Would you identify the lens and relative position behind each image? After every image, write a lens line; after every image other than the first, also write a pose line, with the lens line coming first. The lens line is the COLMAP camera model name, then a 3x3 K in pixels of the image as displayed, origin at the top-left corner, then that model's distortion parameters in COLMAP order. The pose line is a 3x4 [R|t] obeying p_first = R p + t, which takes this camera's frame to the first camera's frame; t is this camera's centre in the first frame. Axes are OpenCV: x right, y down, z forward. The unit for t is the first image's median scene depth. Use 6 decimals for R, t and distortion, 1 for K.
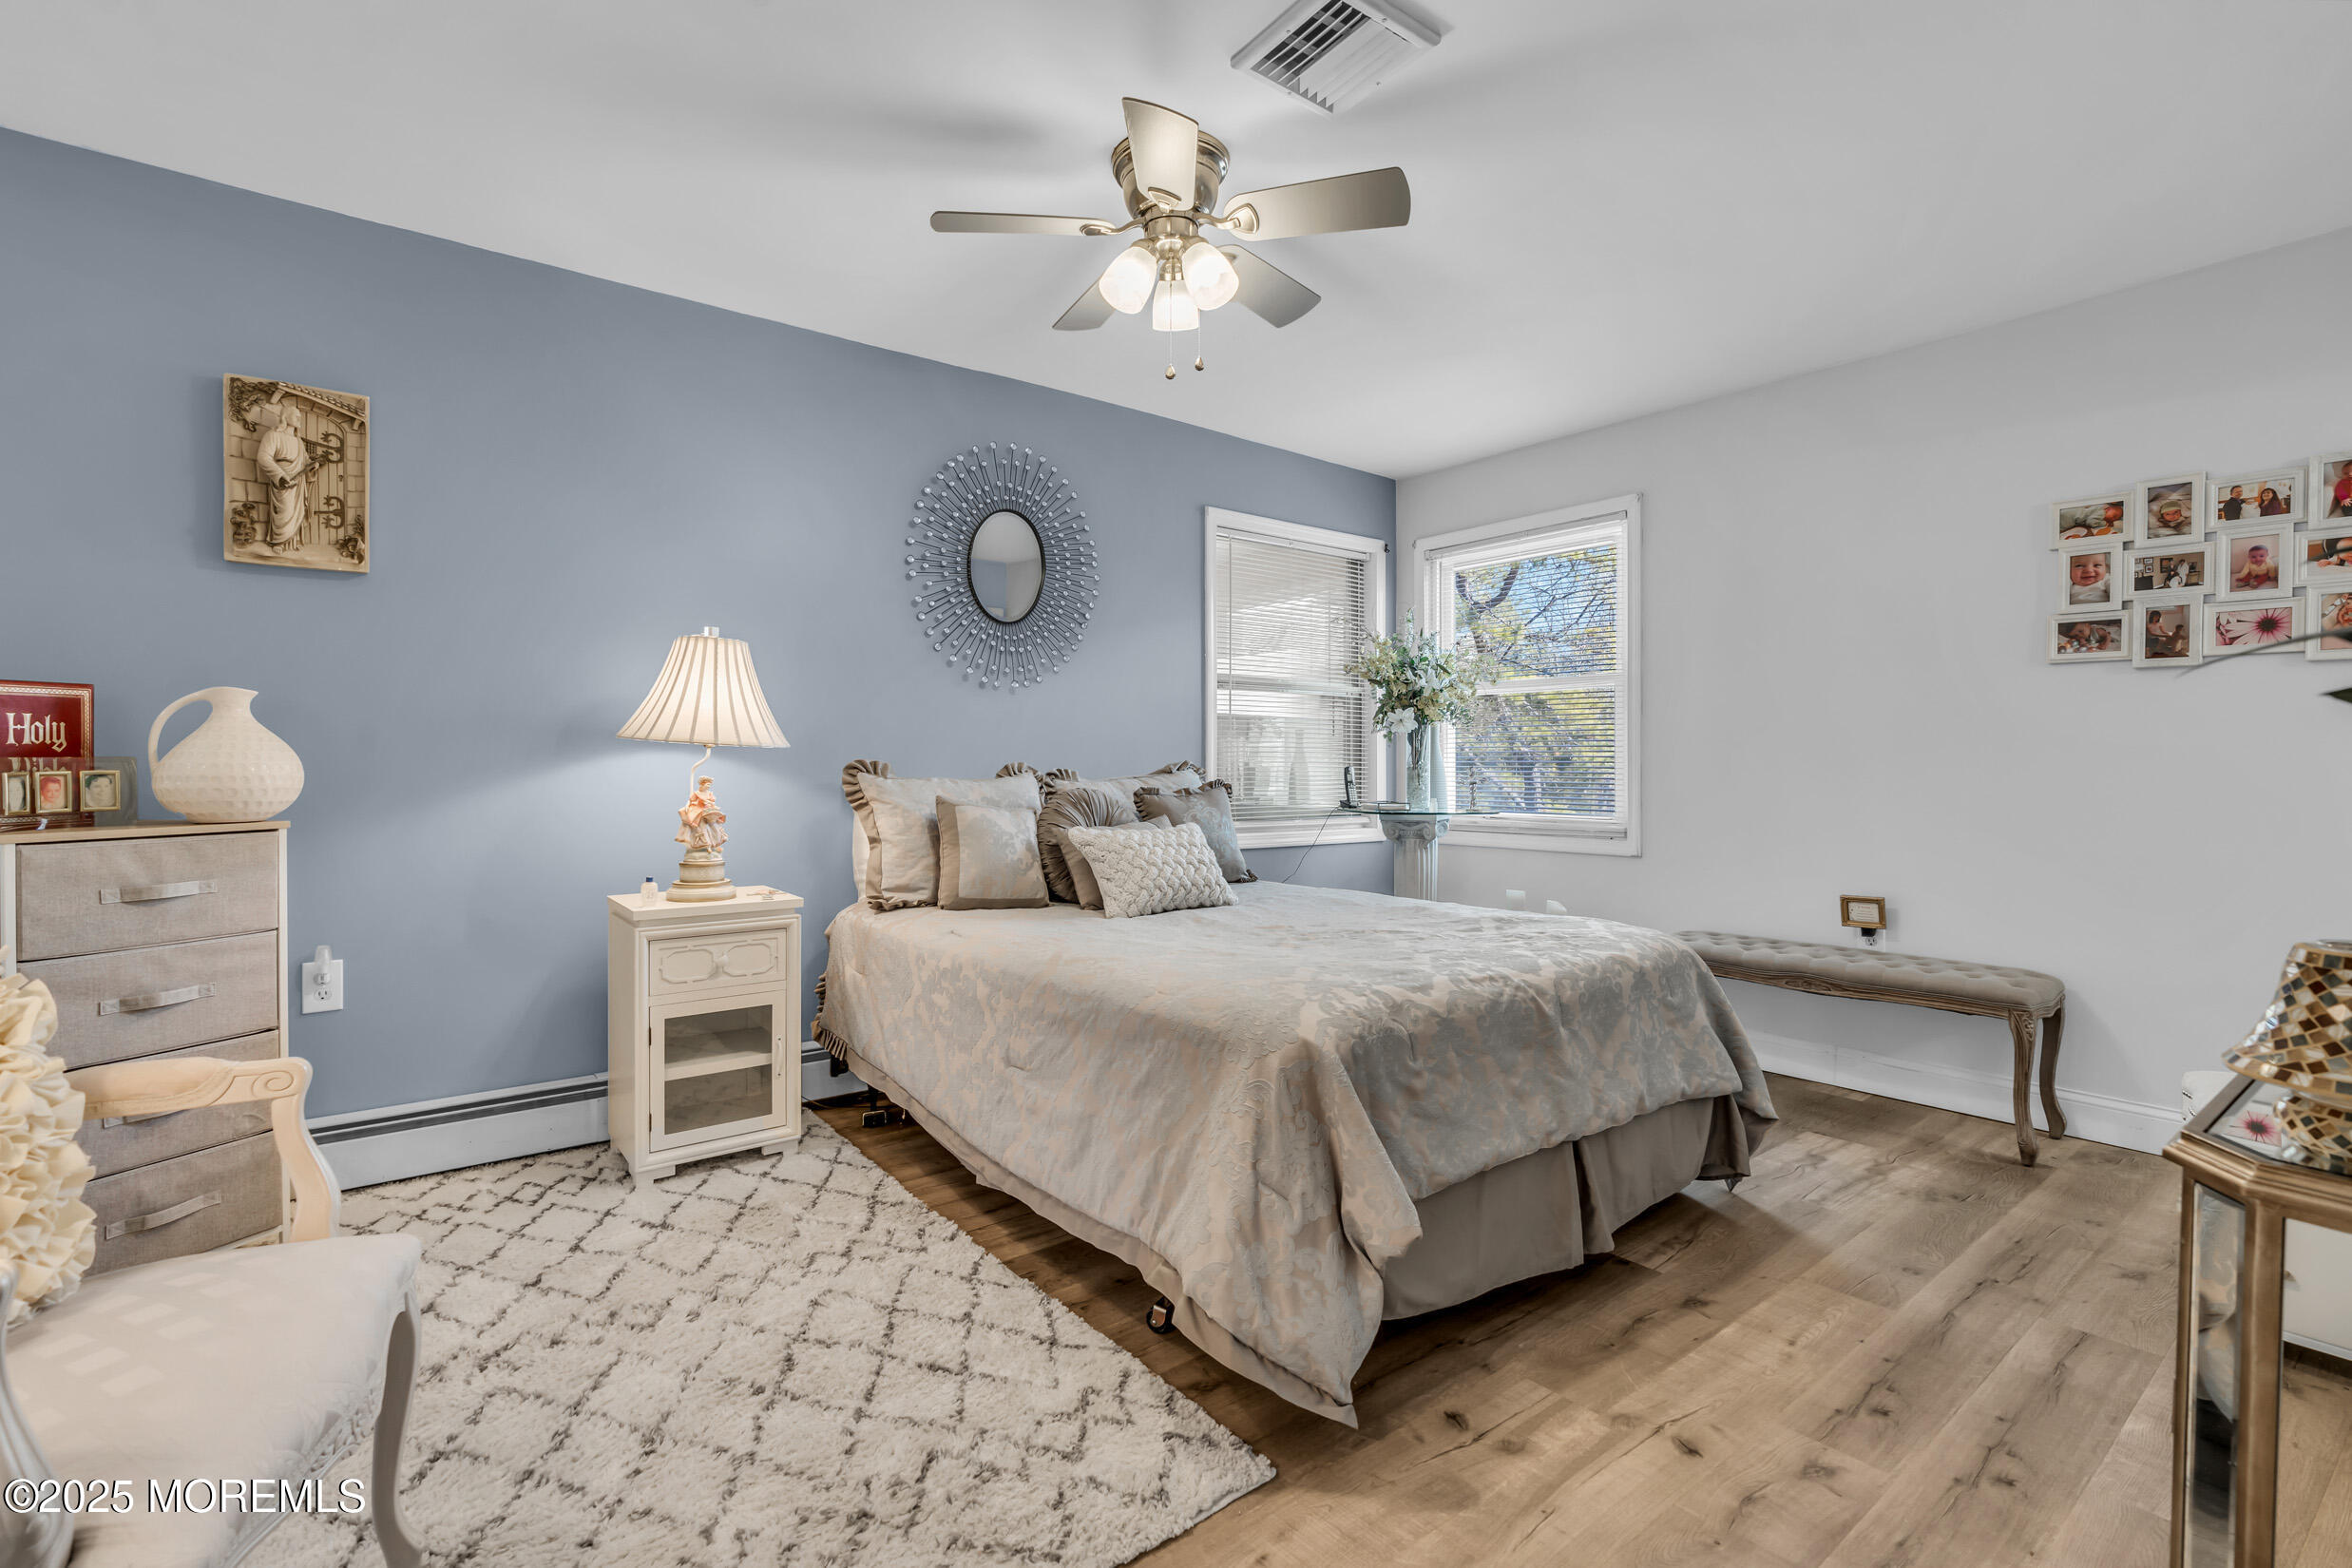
lens RADIAL K [[1056.3, 0, 1165.2], [0, 1056.3, 782.8], [0, 0, 1]] dist [-0.011348, 0.003760]
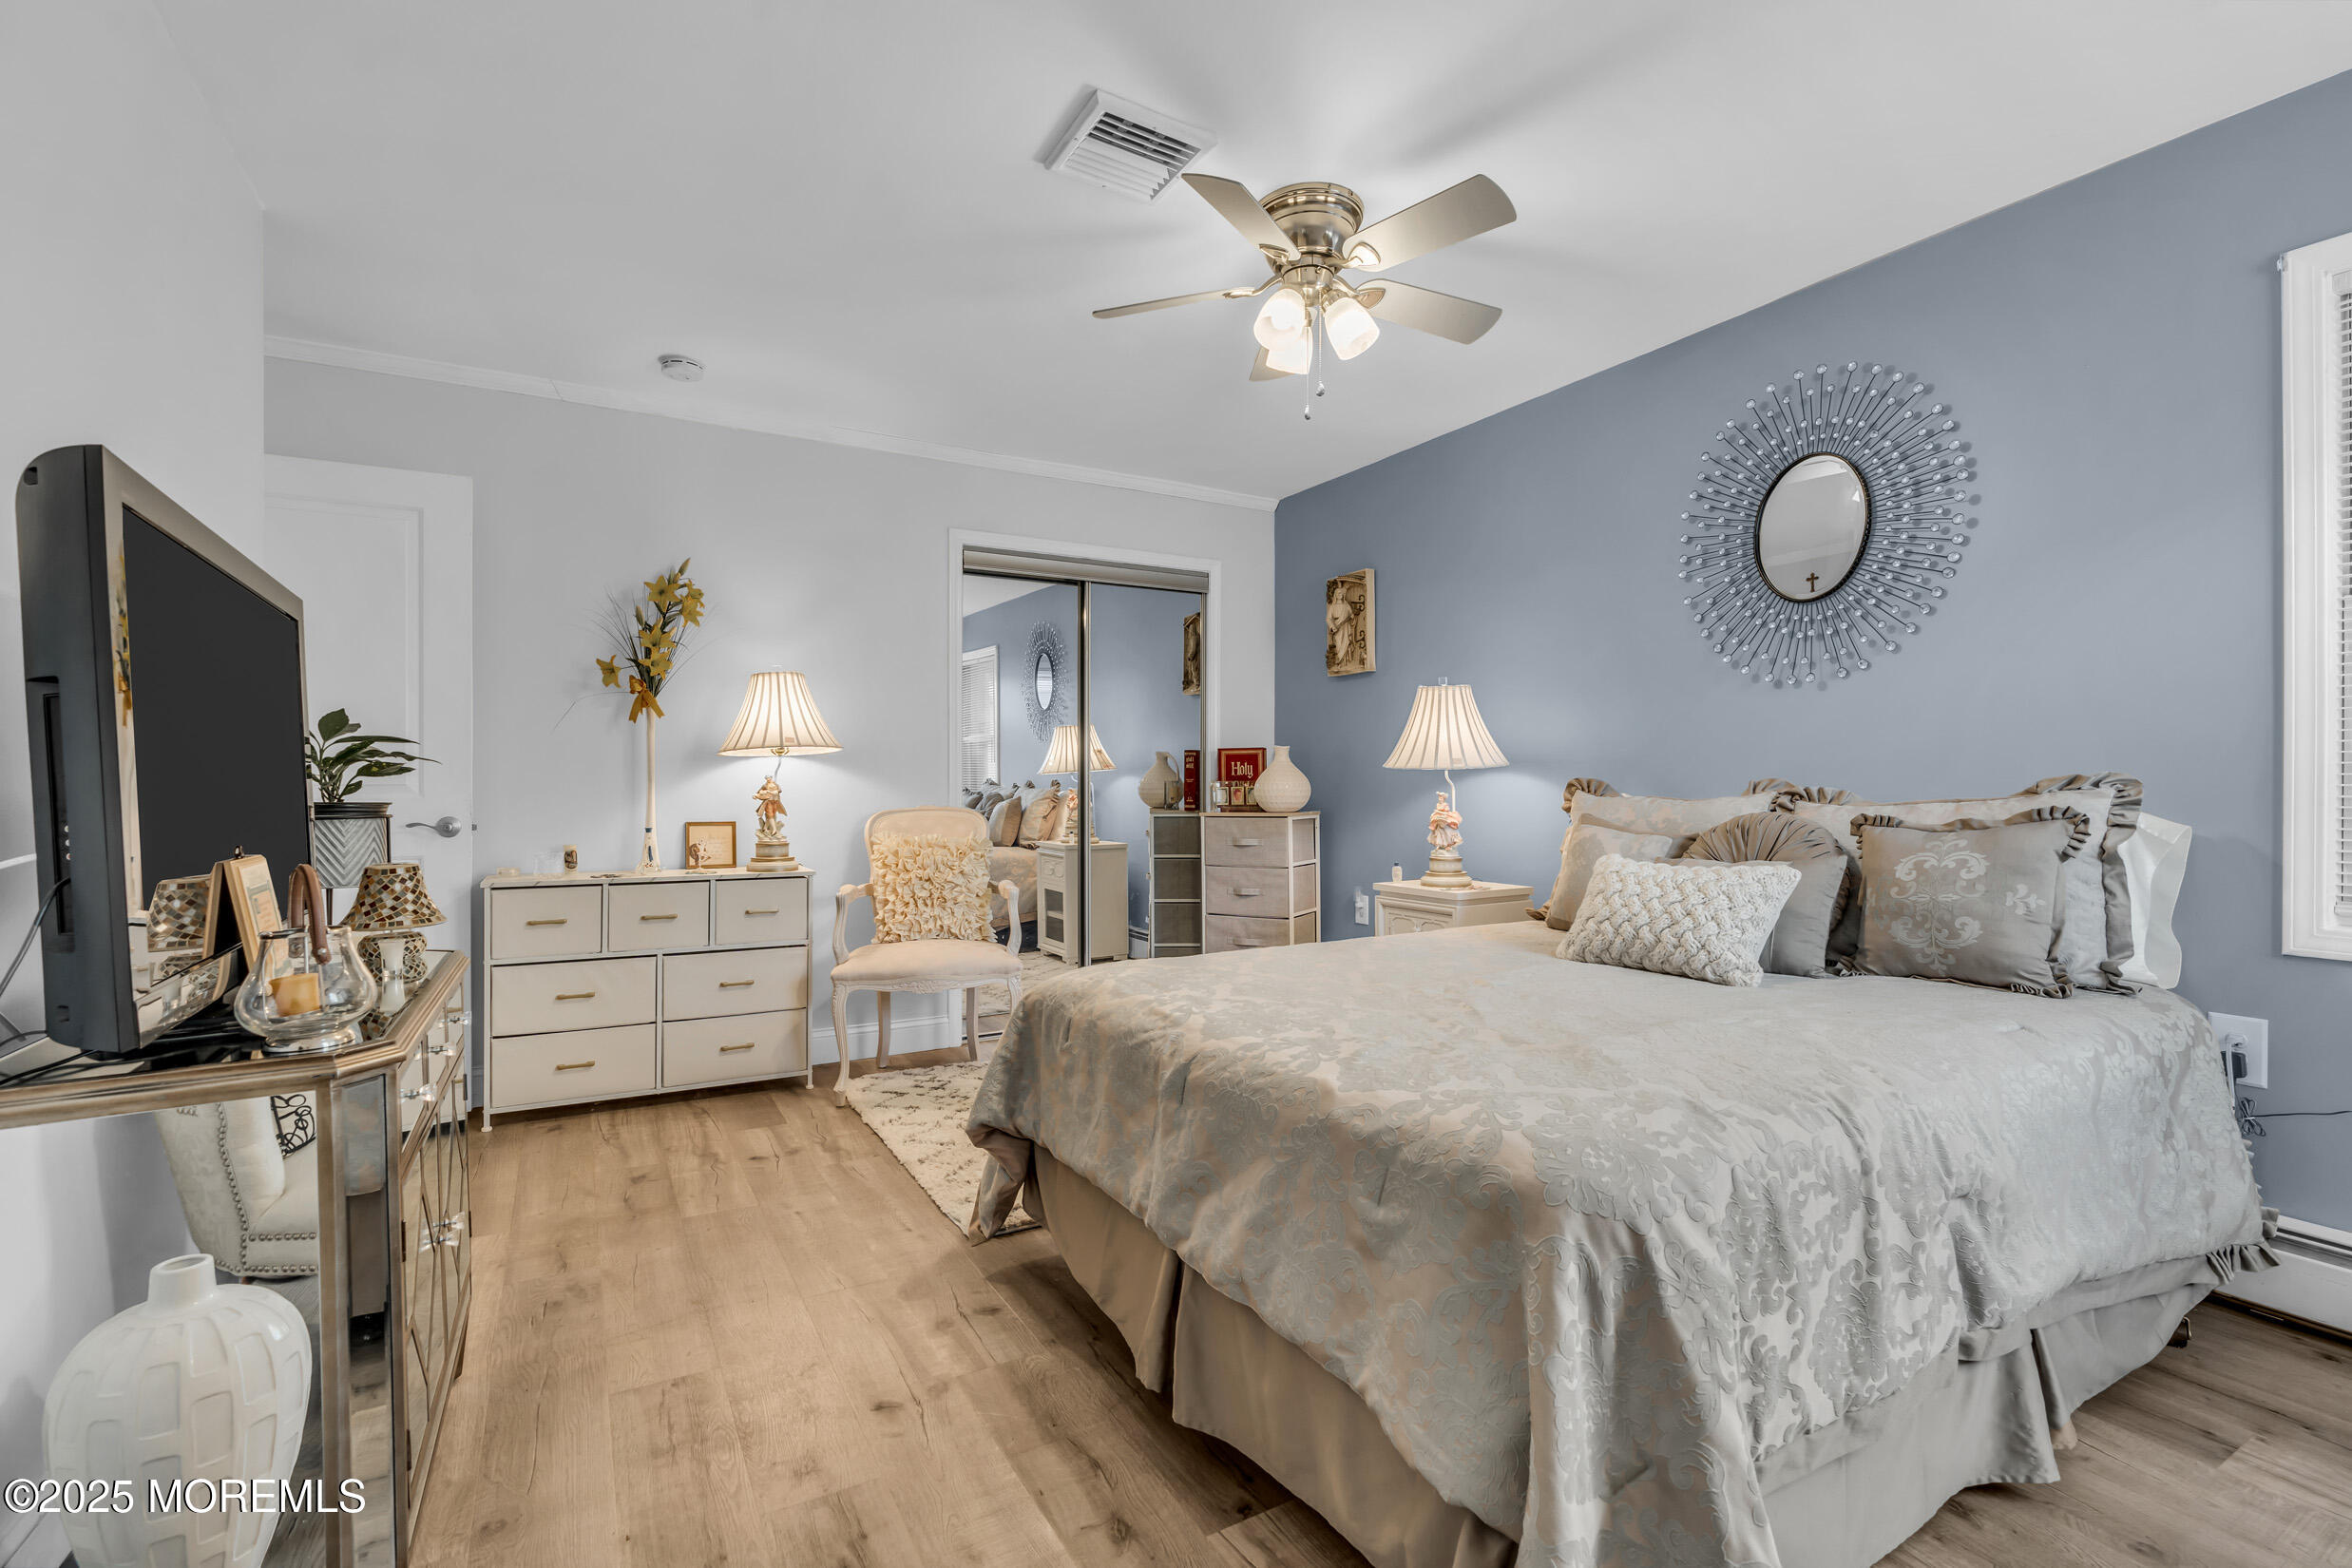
lens RADIAL K [[1056.3, 0, 1178.4], [0, 1056.3, 793.7], [0, 0, 1]] dist [-0.011348, 0.003760]
pose [[-0.133083, 0.004097, -0.991096, 0.881333], [-0.018707, 0.999803, 0.006645, -0.006472], [0.990928, 0.019425, -0.132980, 0.825302]]
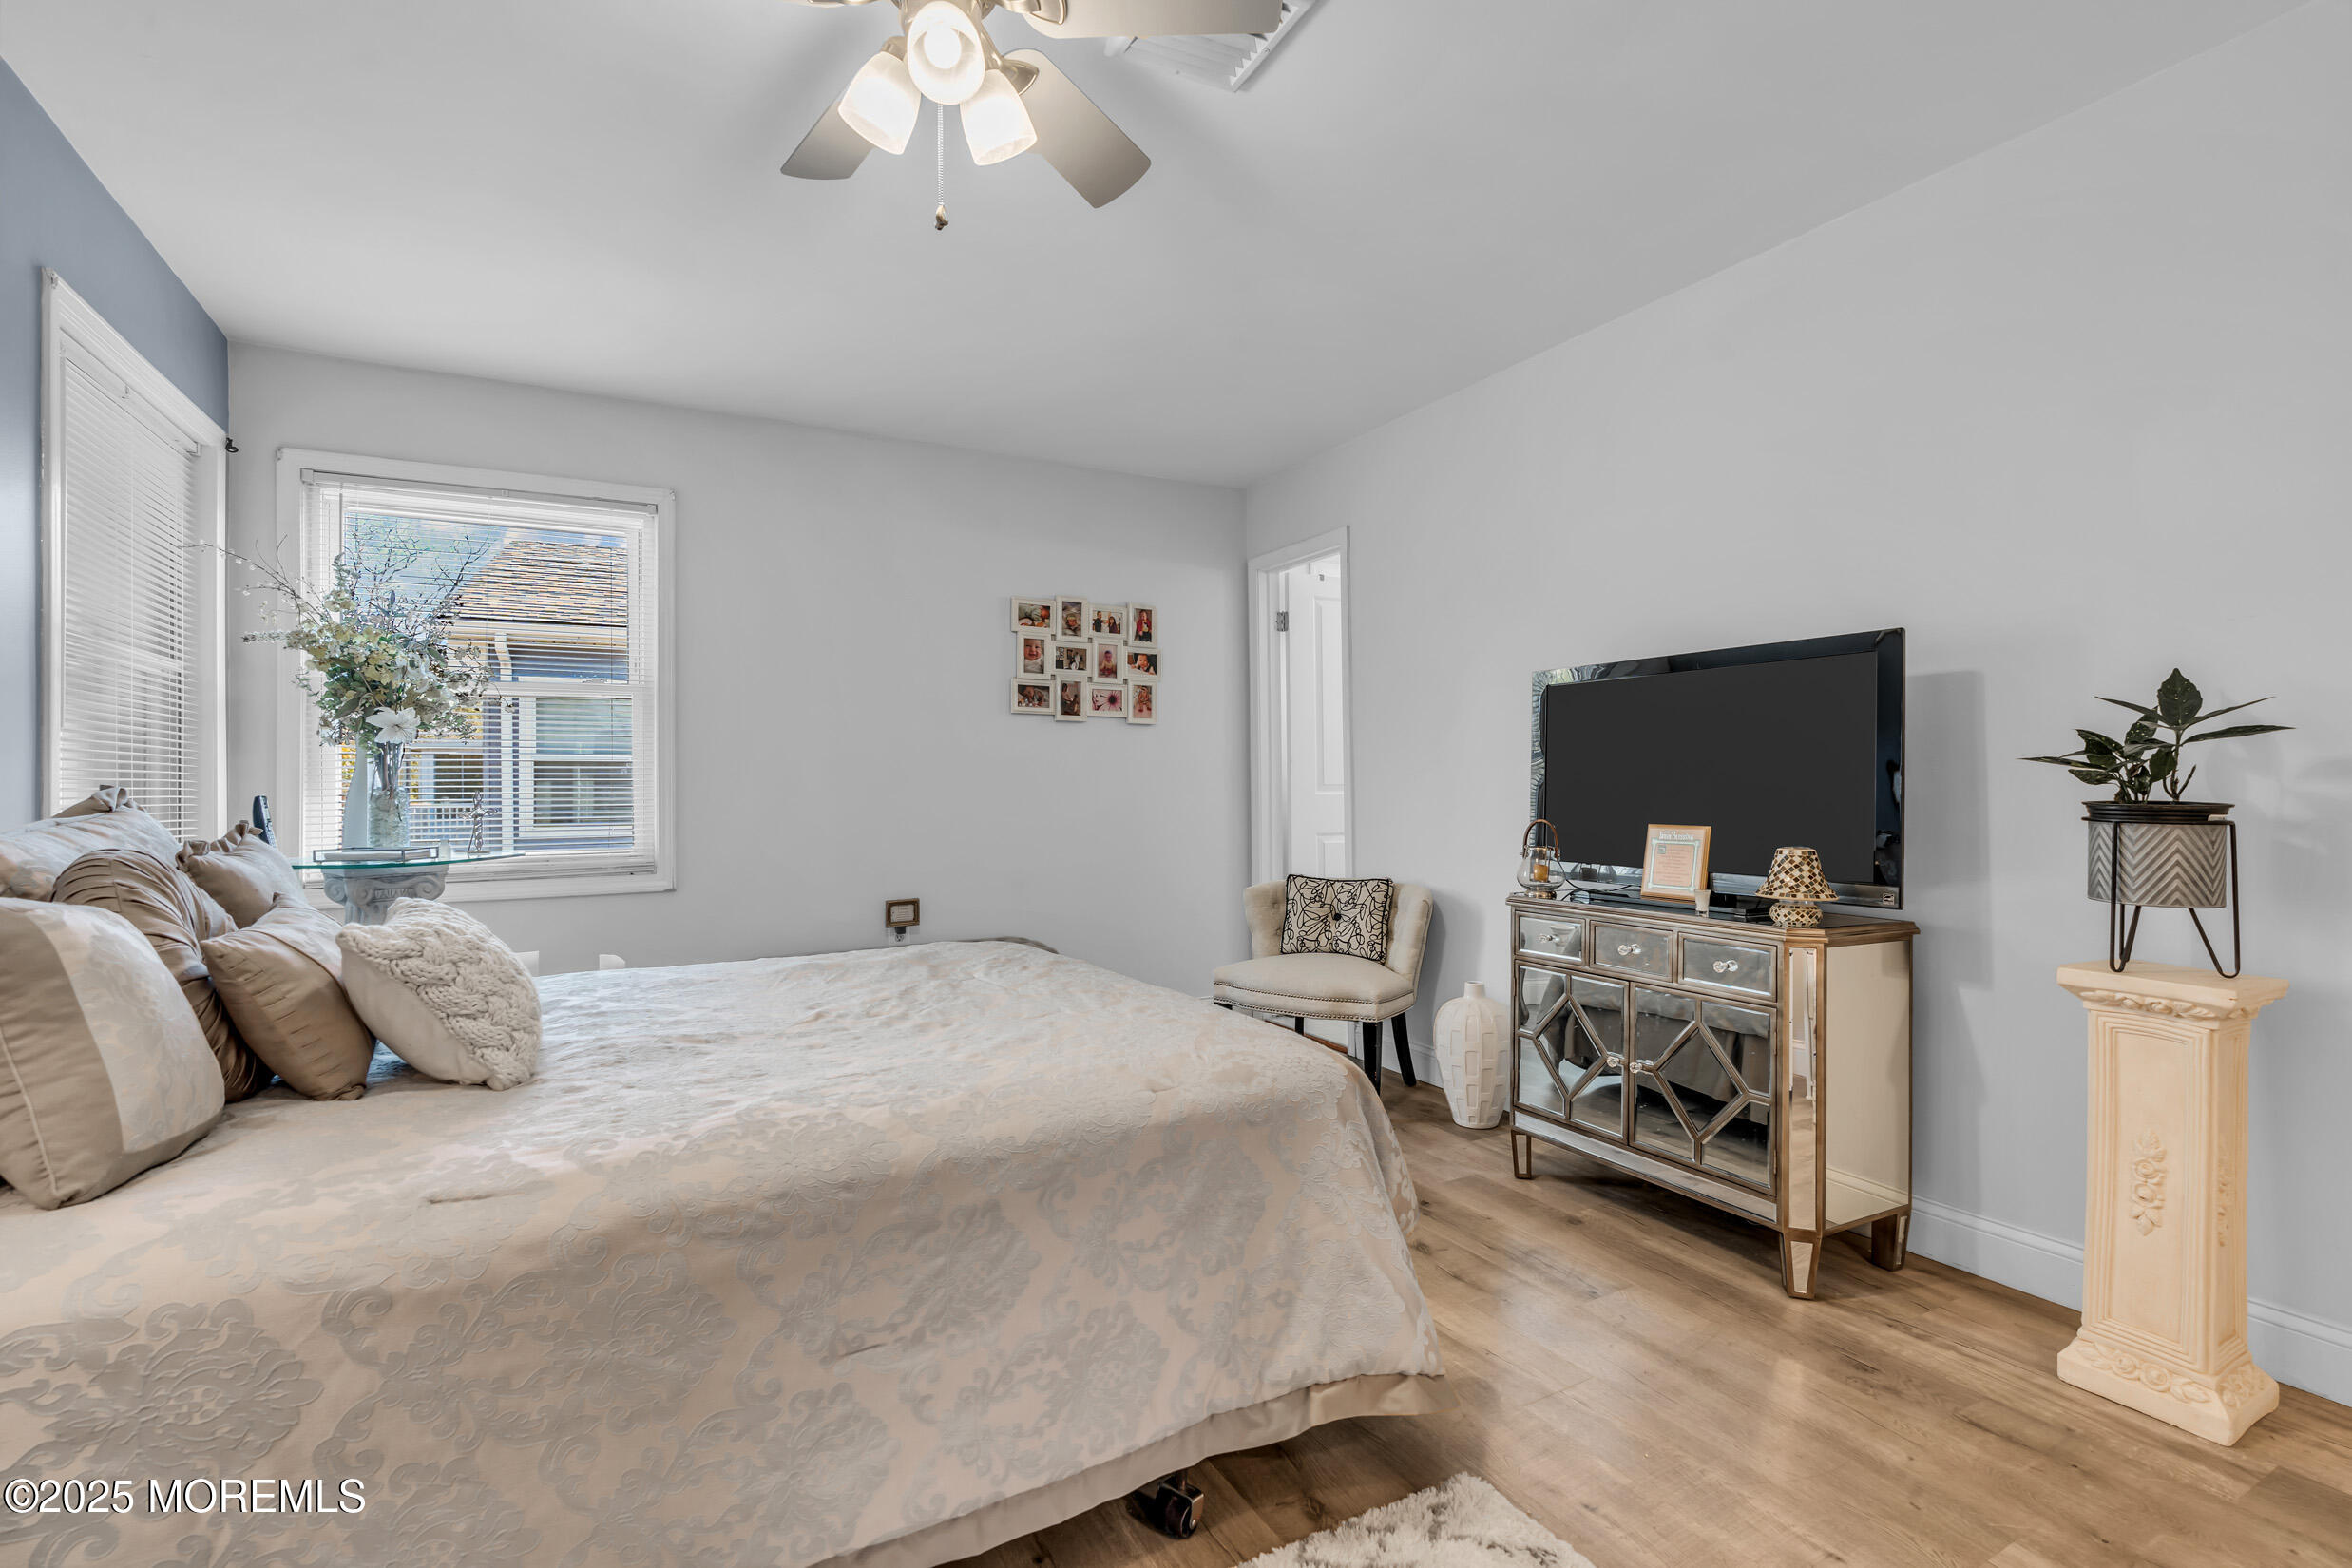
lens RADIAL K [[1056.3, 0, 1162.8], [0, 1056.3, 782.7], [0, 0, 1]] dist [-0.011348, 0.003760]
pose [[0.168912, 0.000733, 0.985631, -0.533034], [0.024040, 0.999699, -0.004864, -0.011049], [-0.985338, 0.024517, 0.168844, 0.618513]]
